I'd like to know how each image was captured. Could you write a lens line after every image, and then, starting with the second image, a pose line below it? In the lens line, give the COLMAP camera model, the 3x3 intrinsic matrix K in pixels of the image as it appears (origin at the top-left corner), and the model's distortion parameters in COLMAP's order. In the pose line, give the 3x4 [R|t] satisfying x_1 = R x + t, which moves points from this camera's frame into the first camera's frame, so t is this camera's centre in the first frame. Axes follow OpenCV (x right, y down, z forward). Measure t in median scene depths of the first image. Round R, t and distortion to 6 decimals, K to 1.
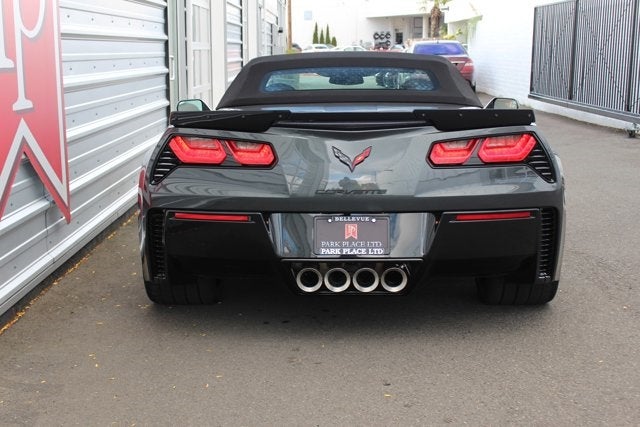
lens RADIAL K [[818.9, 0, 316.2], [0, 818.9, 204.9], [0, 0, 1]] dist [-0.036980, 0.031669]
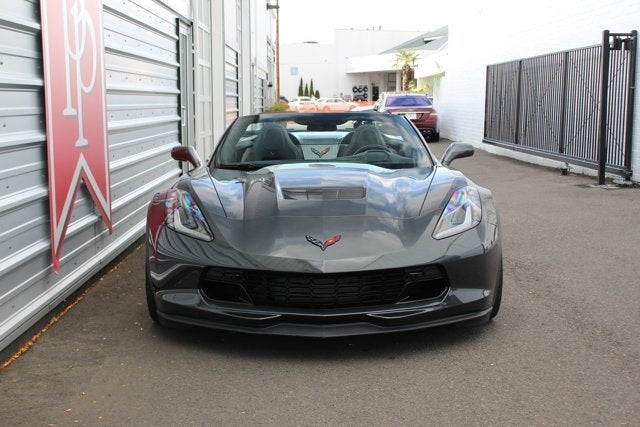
lens RADIAL K [[818.9, 0, 316.2], [0, 818.9, 204.9], [0, 0, 1]] dist [-0.036980, 0.031669]
pose [[0.999839, -0.000447, 0.017923, 0.000411], [0.001541, 0.998132, -0.061068, 0.031582], [-0.017862, 0.061086, 0.997973, -0.172990]]
